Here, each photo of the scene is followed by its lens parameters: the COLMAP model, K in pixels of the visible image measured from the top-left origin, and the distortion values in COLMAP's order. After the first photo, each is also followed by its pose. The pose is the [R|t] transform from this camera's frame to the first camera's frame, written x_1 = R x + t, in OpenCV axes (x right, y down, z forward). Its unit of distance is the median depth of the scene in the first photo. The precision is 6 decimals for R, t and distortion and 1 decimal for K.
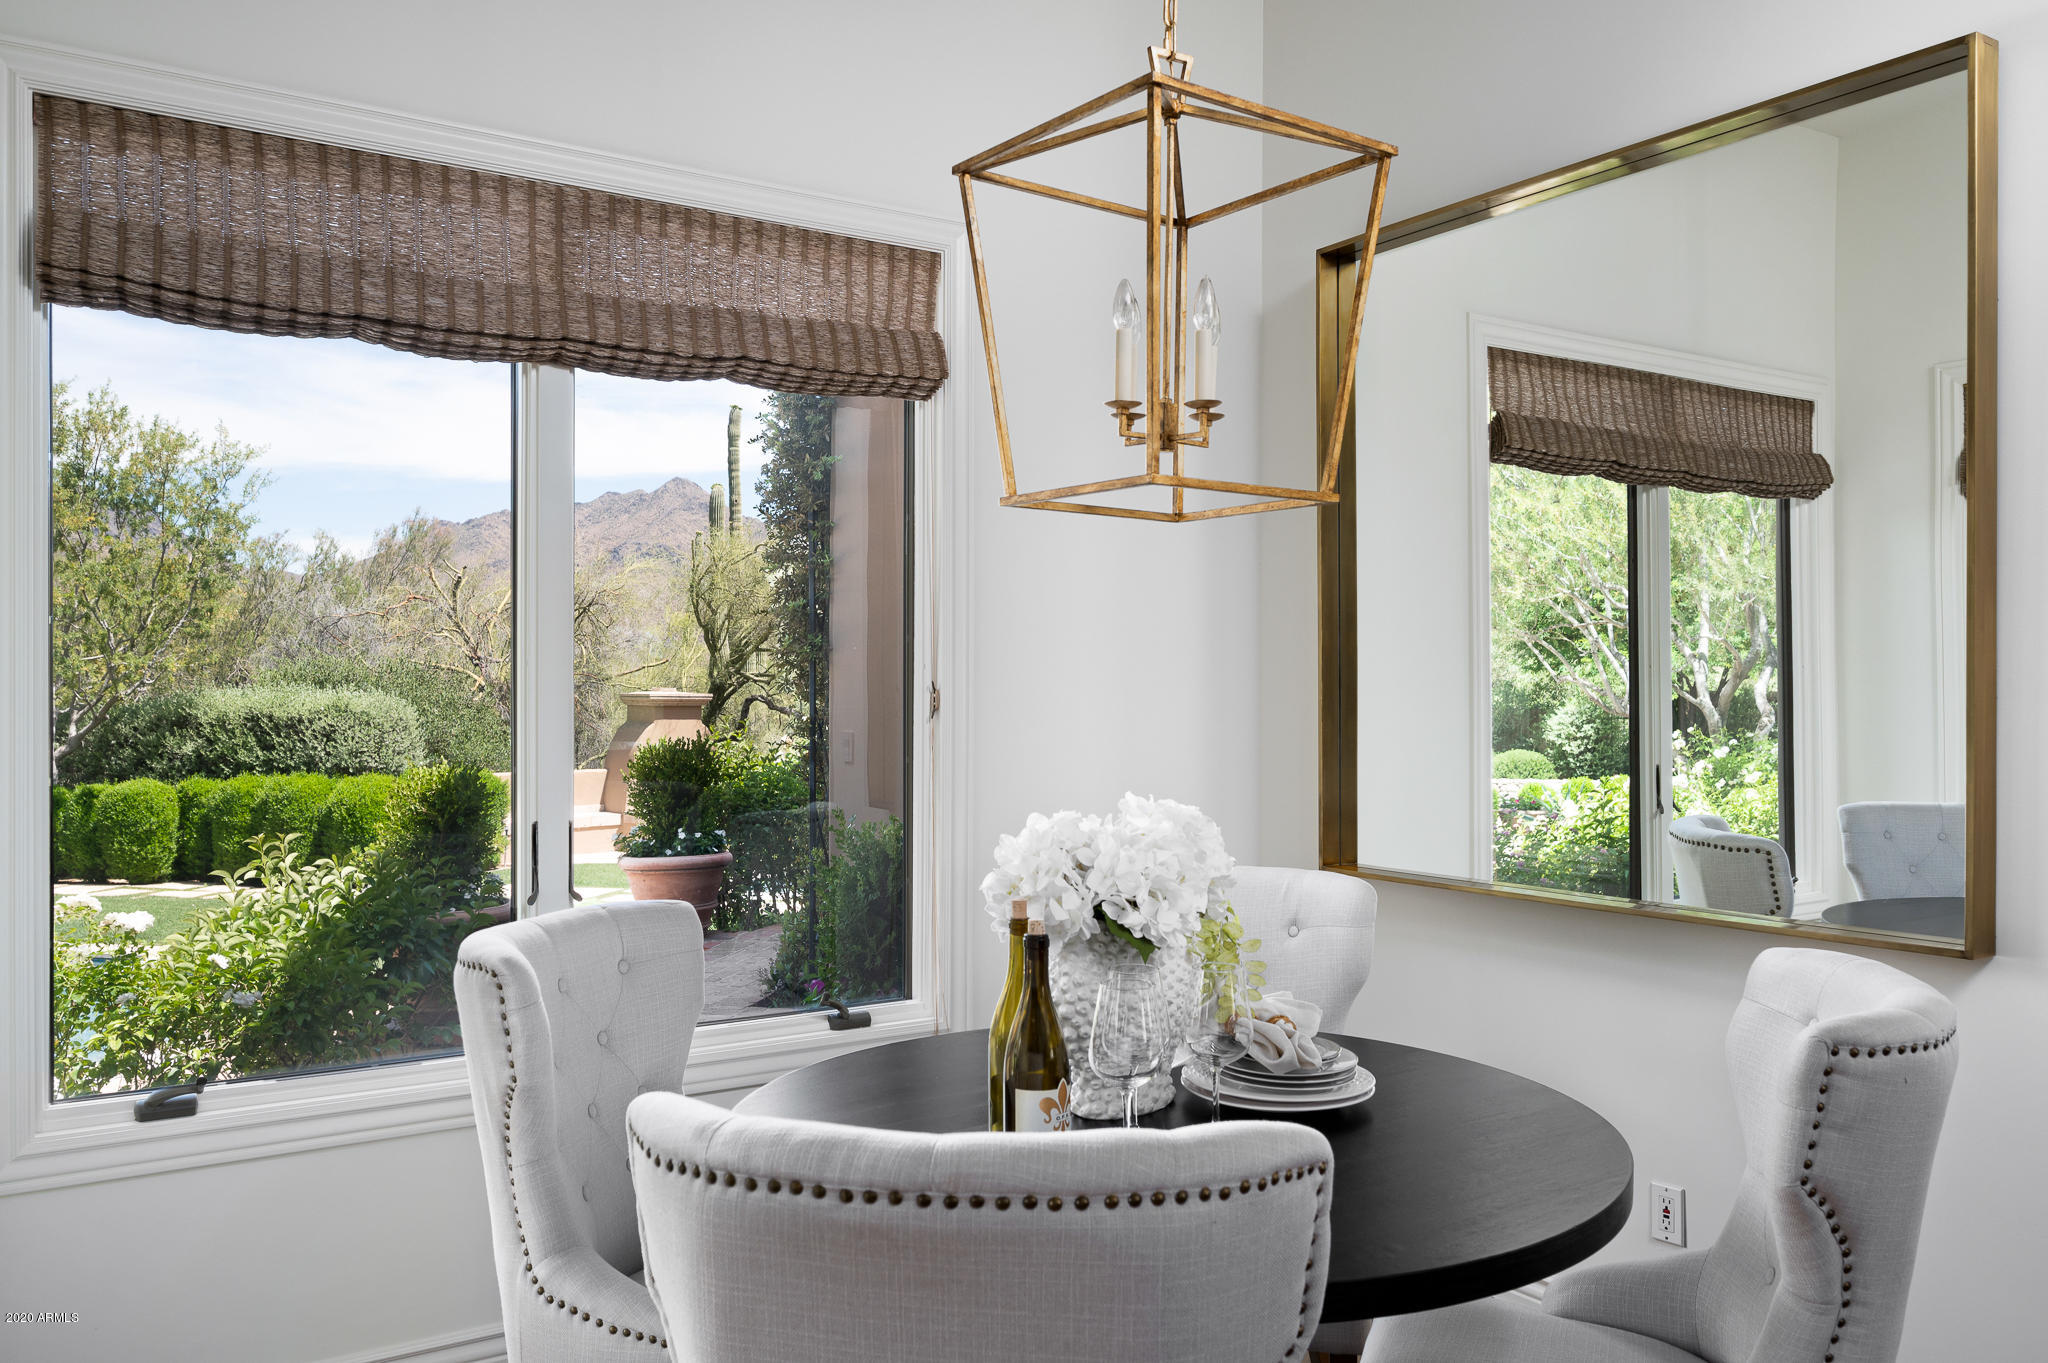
lens RADIAL K [[1571.6, 0, 1020.6], [0, 1571.6, 676.6], [0, 0, 1]] dist [-0.002755, 0.003899]
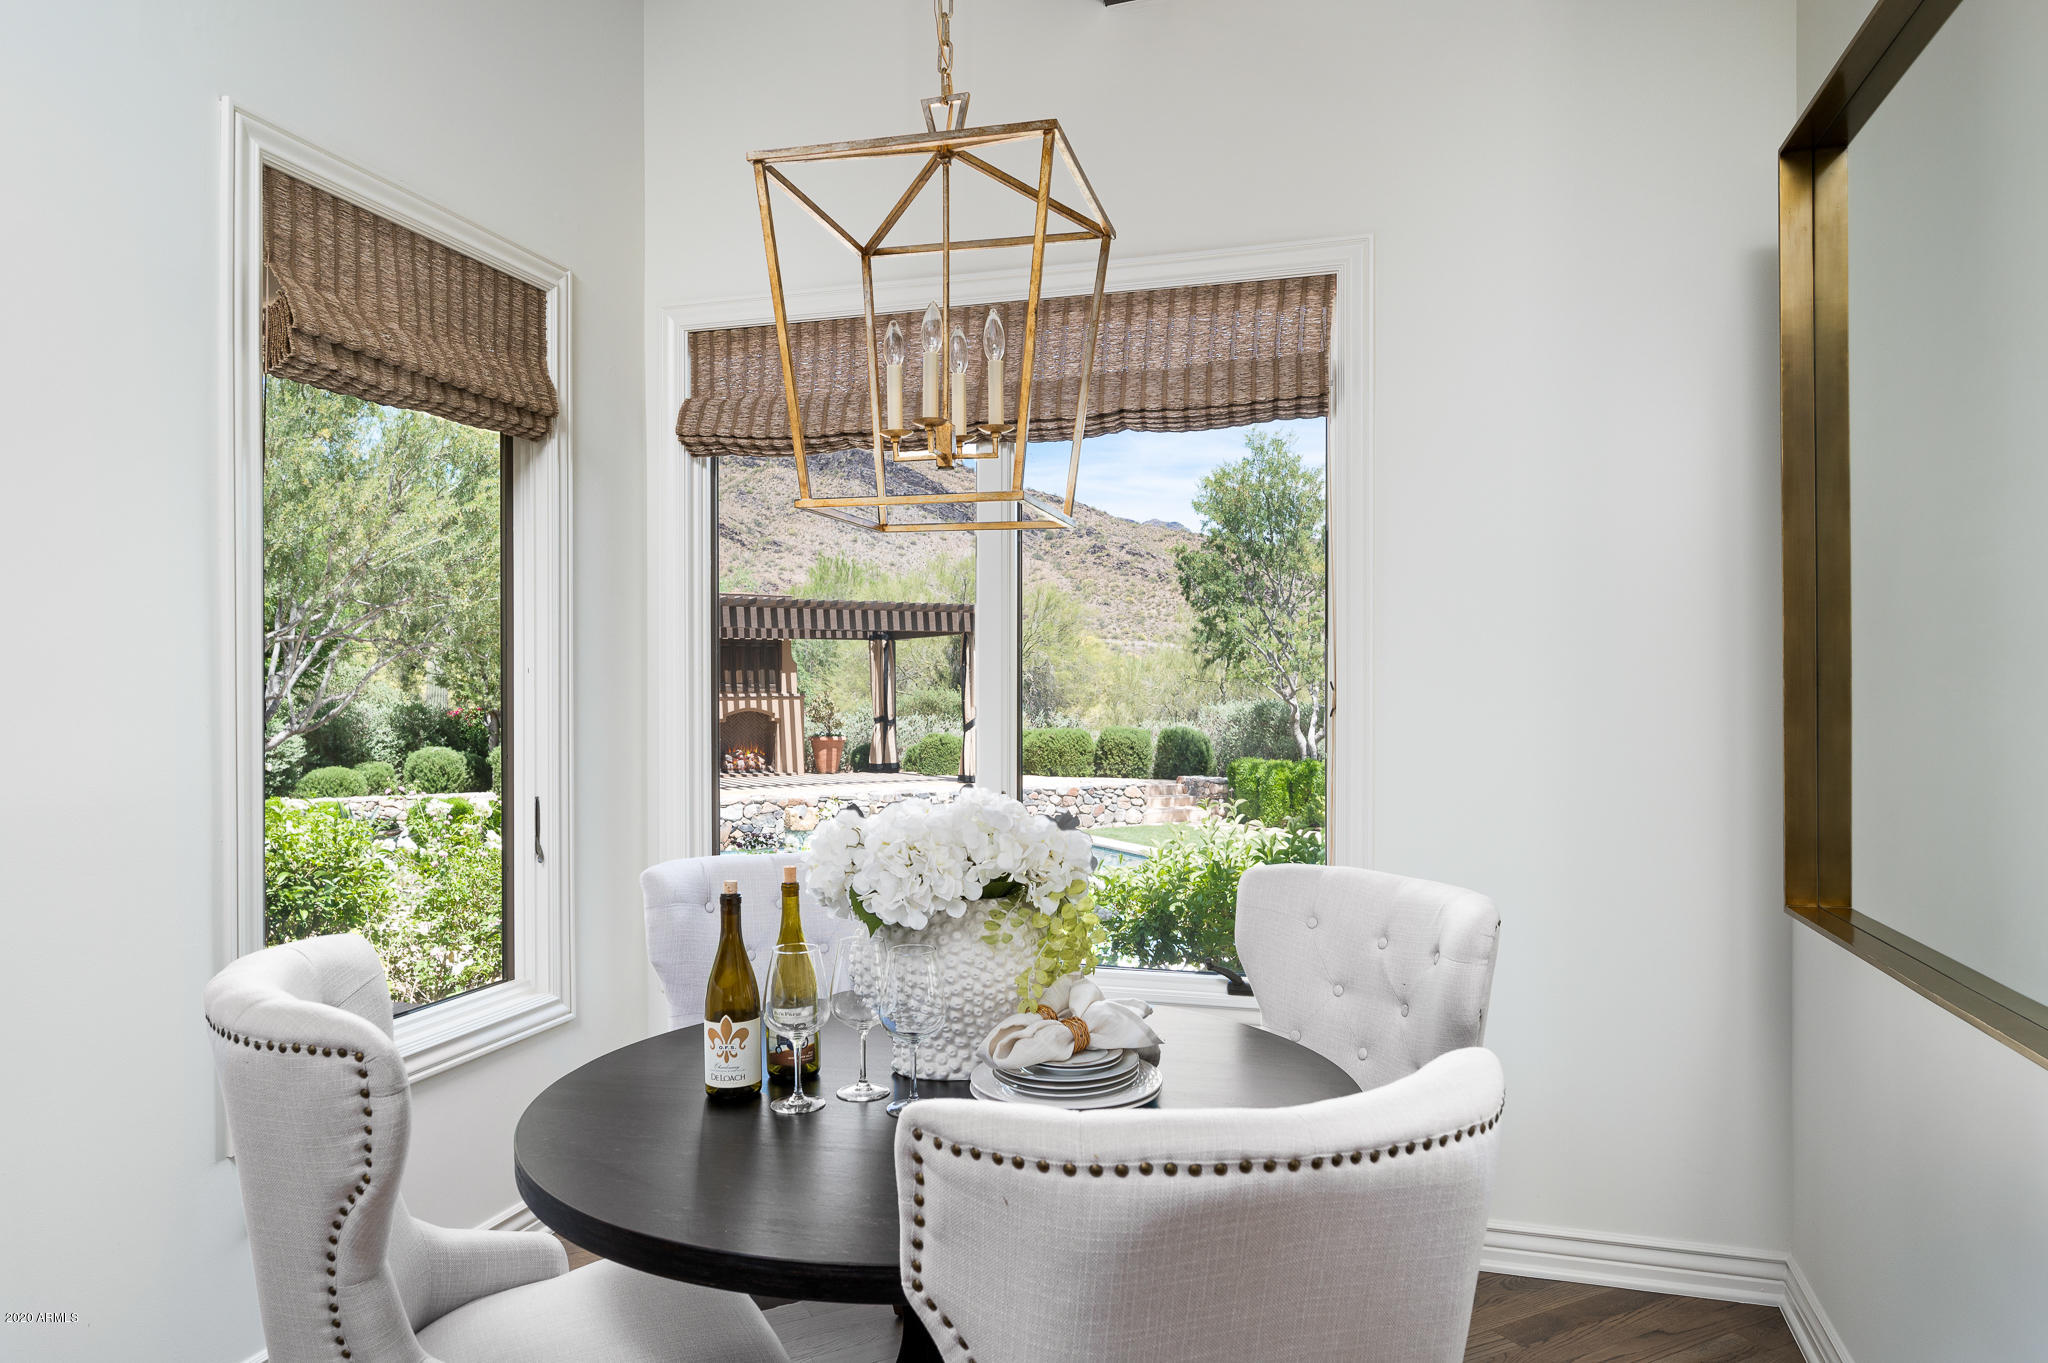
lens RADIAL K [[1308.6, 0, 1021.0], [0, 1308.6, 686.8], [0, 0, 1]] dist [0.009638, 0.000758]
pose [[0.642036, -0.004701, -0.766660, 0.524420], [0.008855, 0.999960, 0.001283, 0.003782], [0.766623, -0.007612, 0.642052, 0.298826]]
